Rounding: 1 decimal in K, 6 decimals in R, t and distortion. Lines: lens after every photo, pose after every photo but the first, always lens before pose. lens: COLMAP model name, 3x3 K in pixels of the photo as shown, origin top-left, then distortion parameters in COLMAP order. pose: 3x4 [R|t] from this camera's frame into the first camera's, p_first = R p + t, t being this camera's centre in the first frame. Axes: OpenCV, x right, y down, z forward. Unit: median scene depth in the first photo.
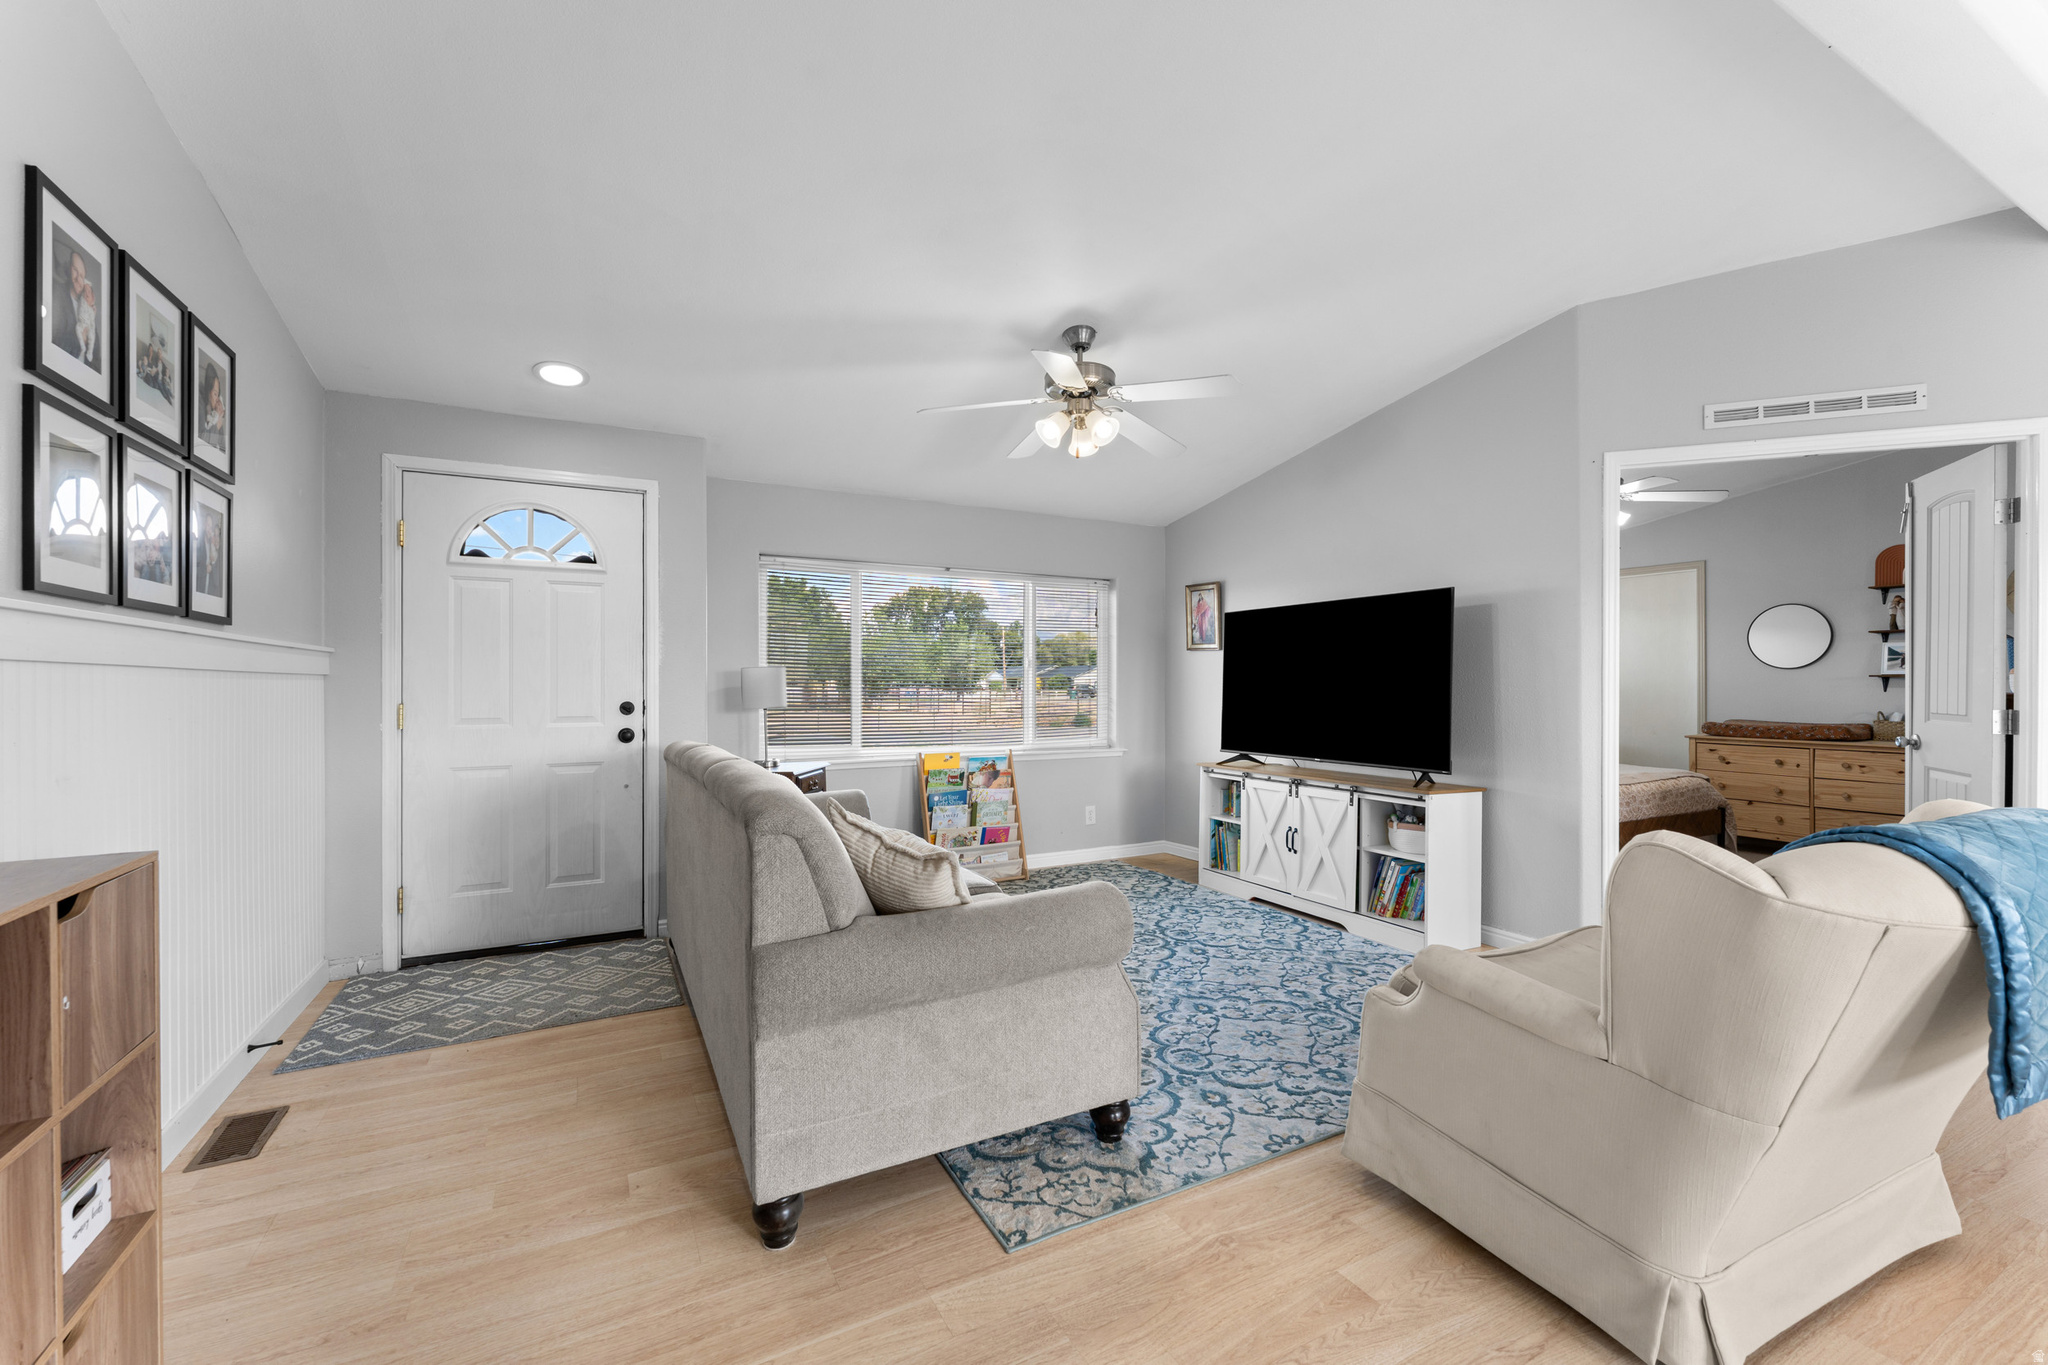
lens RADIAL K [[822.5, 0, 1020.1], [0, 822.5, 676.7], [0, 0, 1]] dist [0.000548, 0.000154]
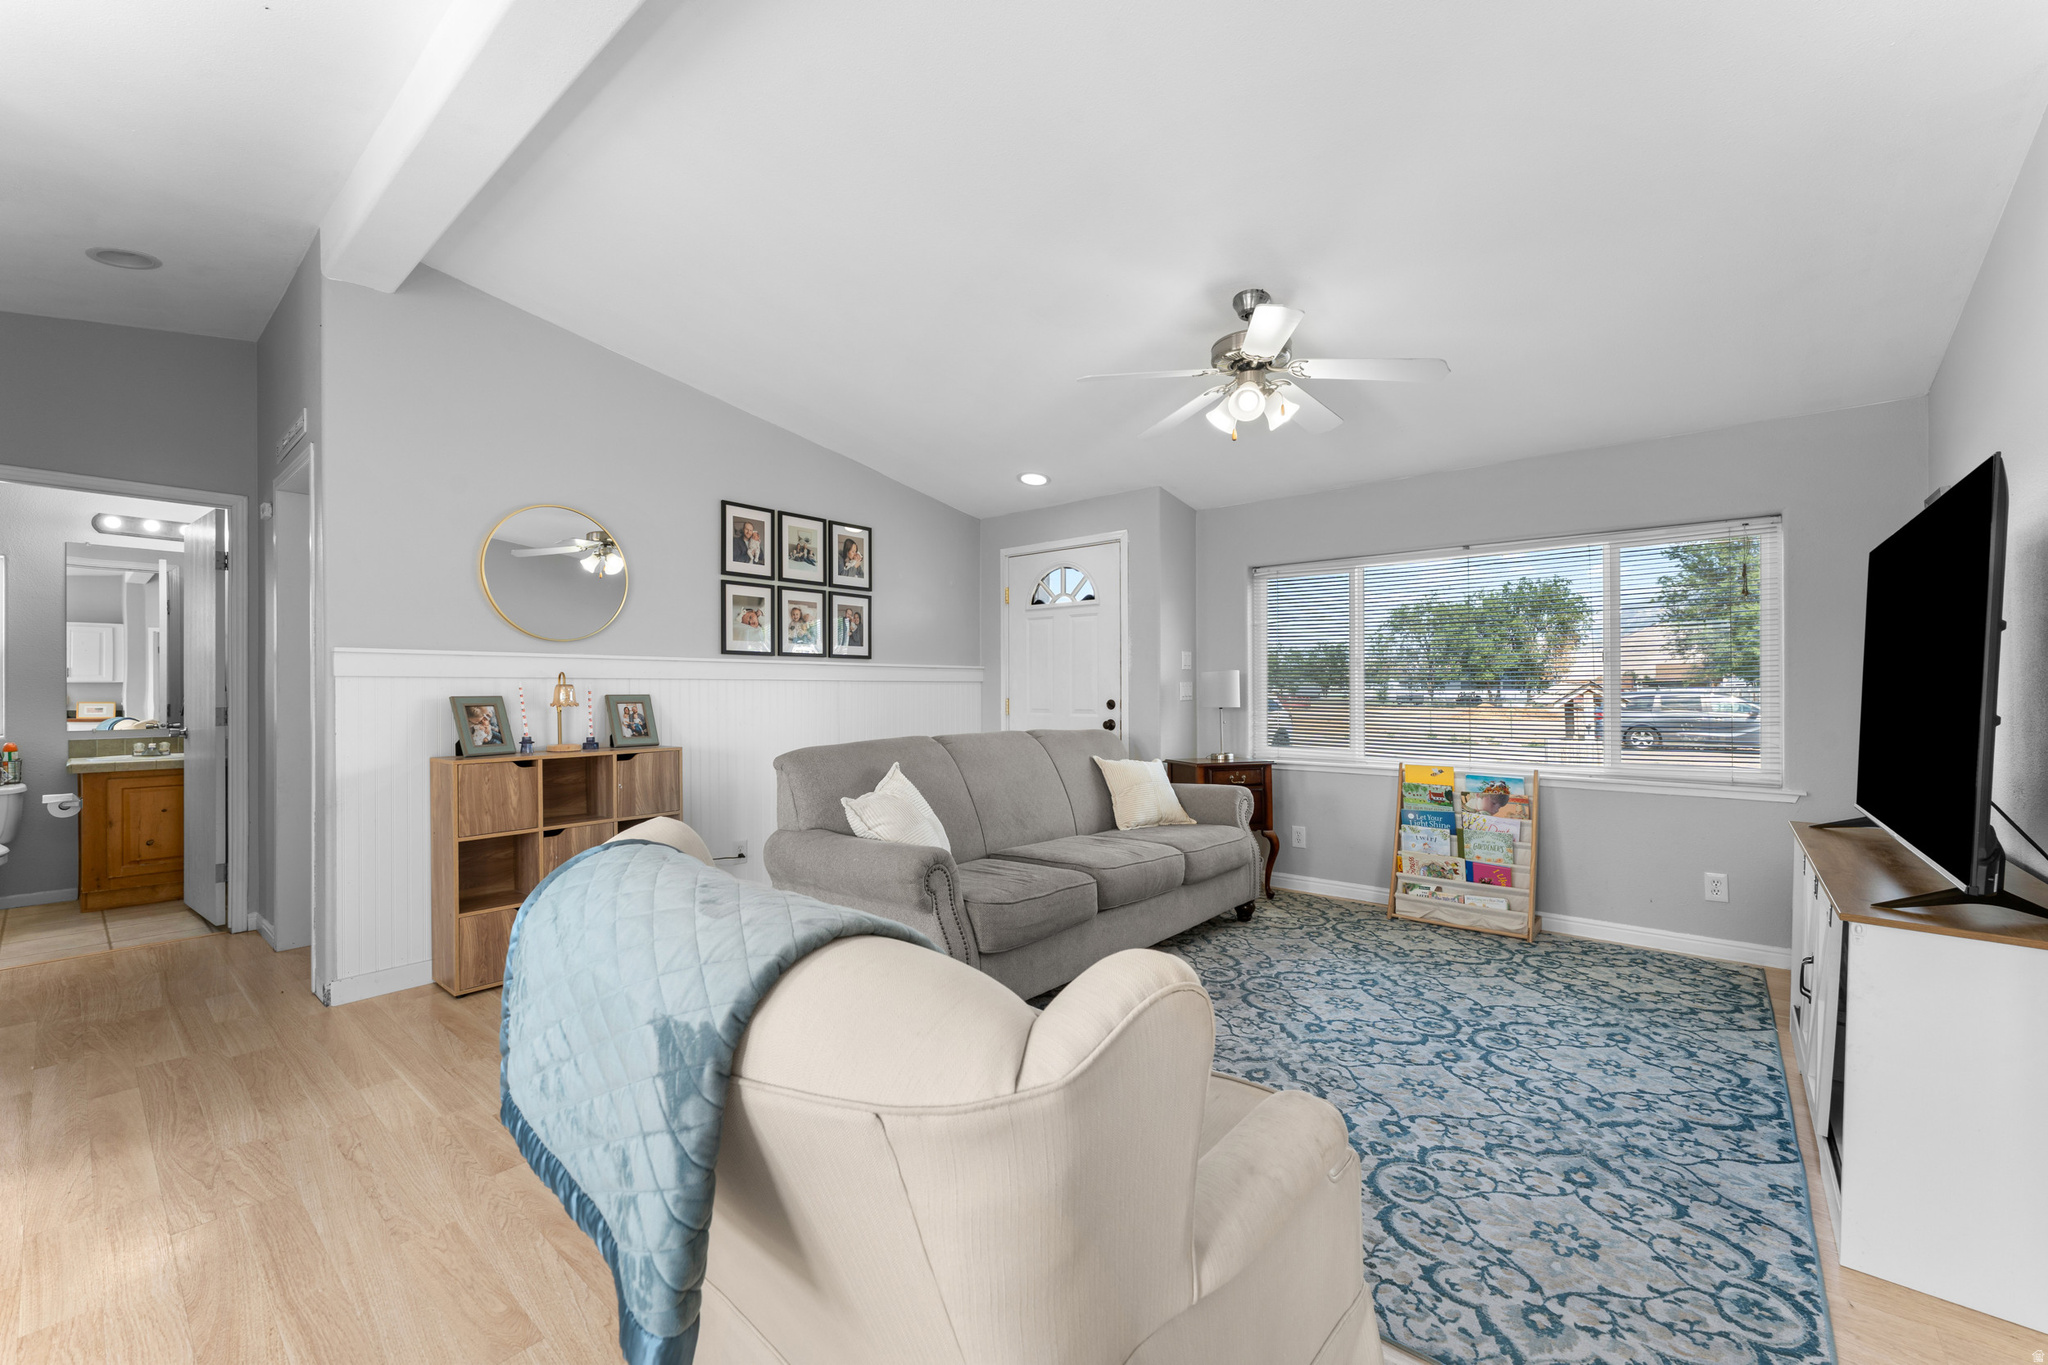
lens RADIAL K [[822.5, 0, 1020.5], [0, 822.5, 693.1], [0, 0, 1]] dist [0.000548, 0.000154]
pose [[0.369623, 0.006082, -0.929162, 0.667928], [0.011233, 0.999876, 0.011013, 0.002962], [0.929114, -0.014508, 0.369509, 0.347711]]
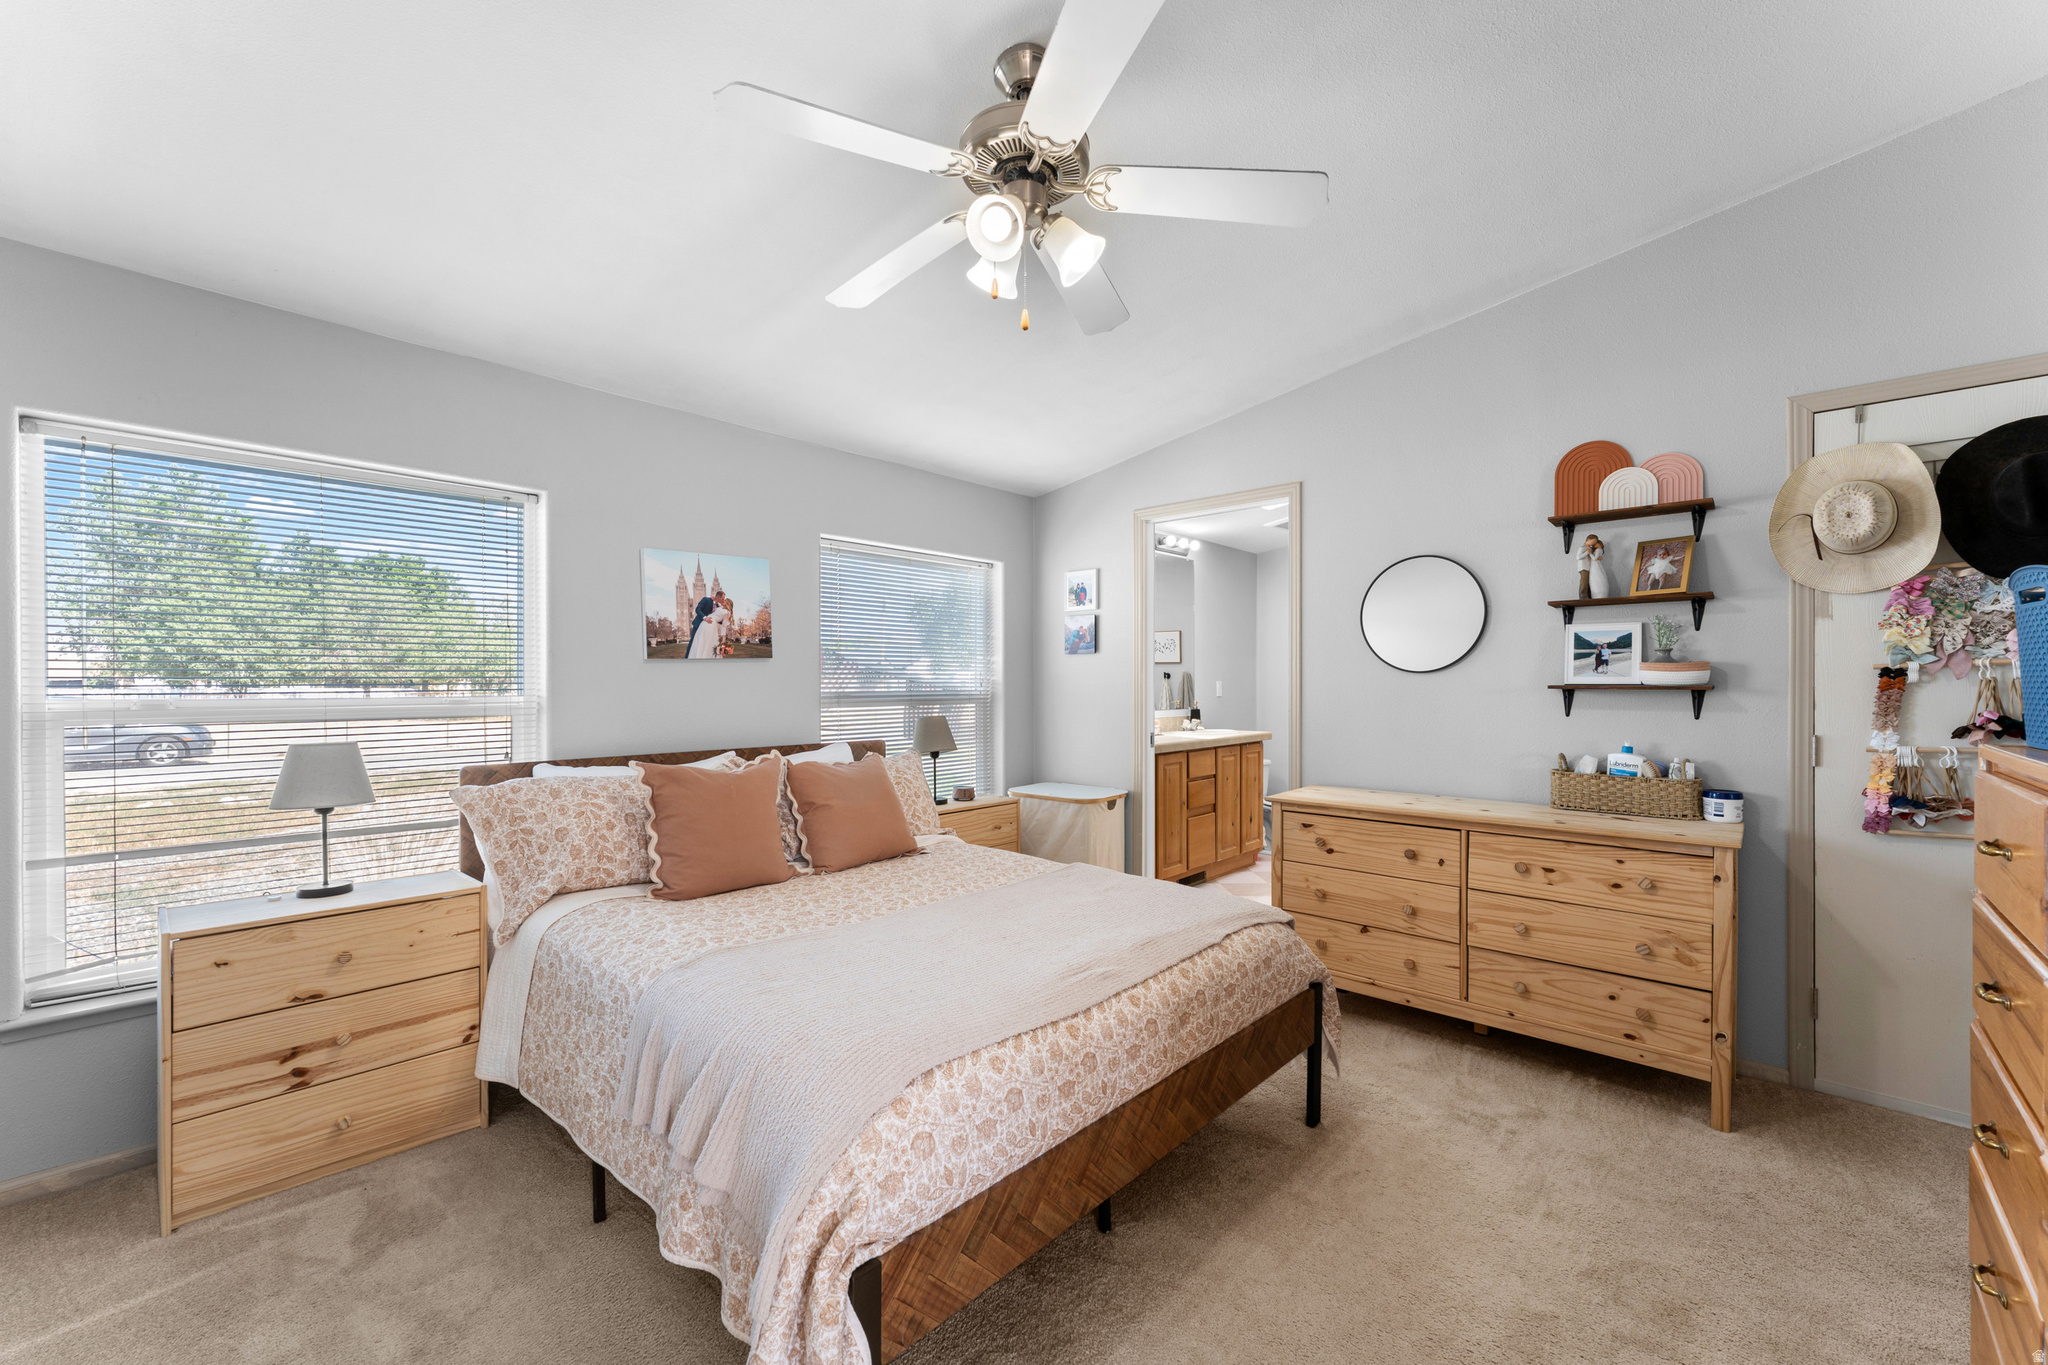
lens RADIAL K [[822.5, 0, 1019.1], [0, 822.5, 675.3], [0, 0, 1]] dist [0.000548, 0.000154]
pose [[0.943589, 0.005656, 0.331072, 0.720472], [-0.004547, 0.999981, -0.004126, -0.006151], [-0.331089, 0.002387, 0.943597, 0.824215]]
